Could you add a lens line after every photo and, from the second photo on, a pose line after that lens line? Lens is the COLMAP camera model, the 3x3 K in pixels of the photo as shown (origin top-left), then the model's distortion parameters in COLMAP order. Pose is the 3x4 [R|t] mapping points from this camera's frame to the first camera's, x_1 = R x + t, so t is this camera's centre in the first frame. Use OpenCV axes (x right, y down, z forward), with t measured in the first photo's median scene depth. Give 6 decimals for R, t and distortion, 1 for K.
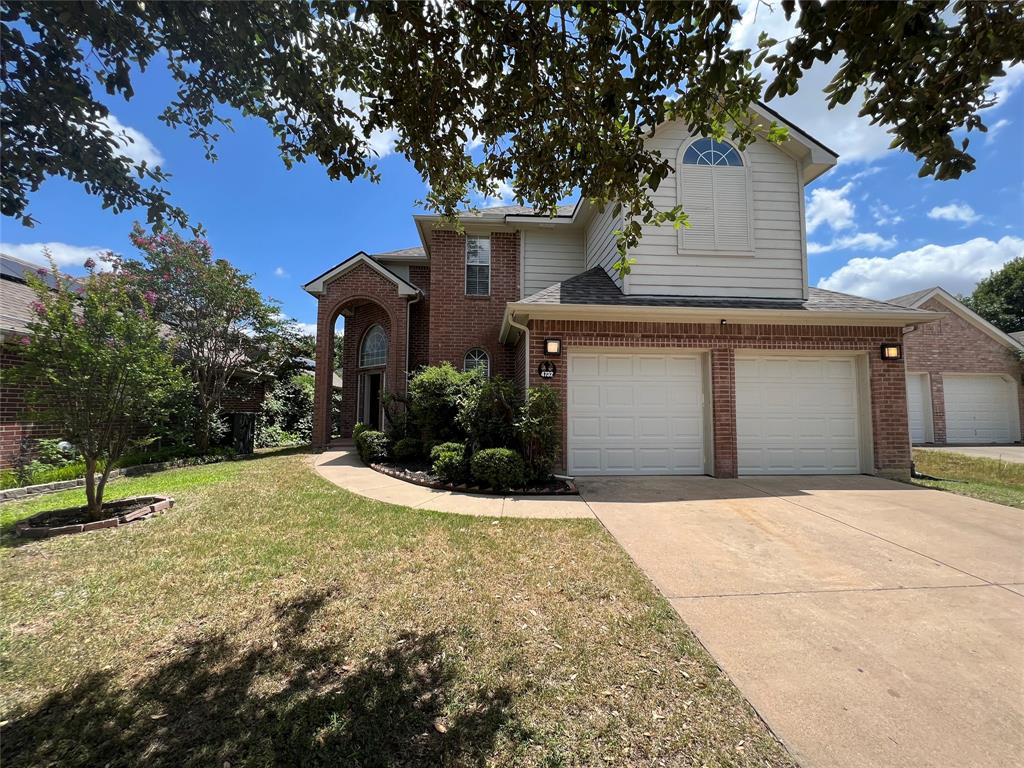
lens RADIAL K [[410.2, 0, 509.8], [0, 410.2, 383.6], [0, 0, 1]] dist [-0.000123, 0.000078]
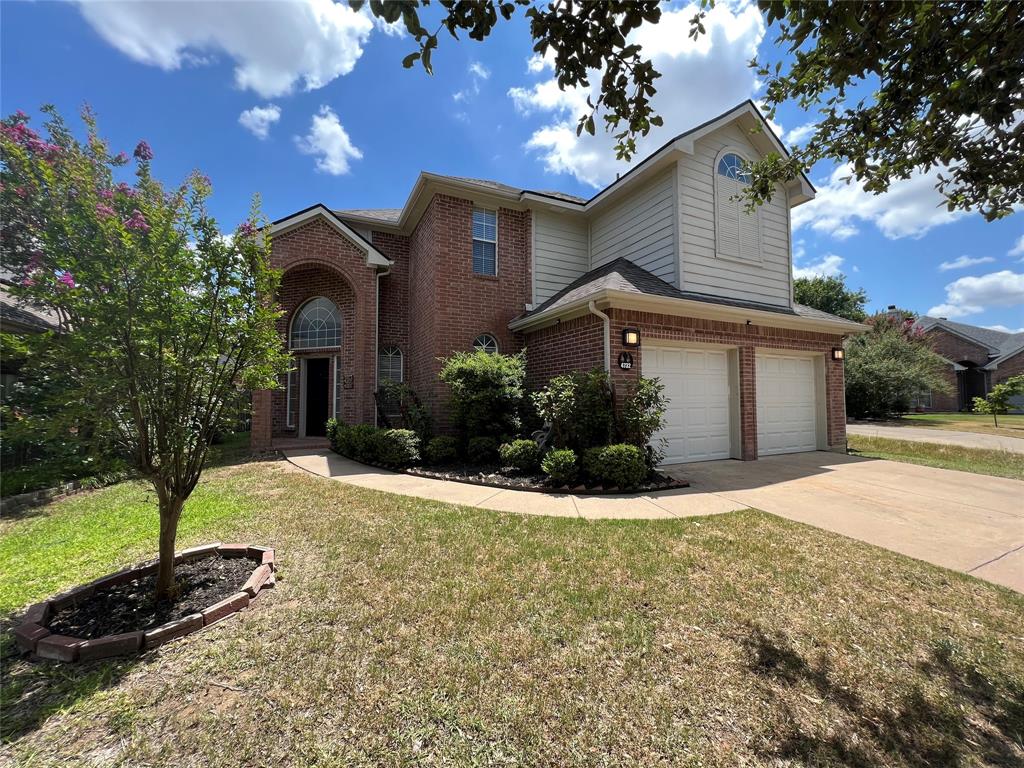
lens RADIAL K [[410.2, 0, 511.8], [0, 410.2, 383.4], [0, 0, 1]] dist [-0.000123, 0.000078]
pose [[0.930509, 0.006812, 0.366205, -0.489611], [-0.017057, 0.999548, 0.024749, -0.000227], [-0.365871, -0.029275, 0.930205, 0.181409]]
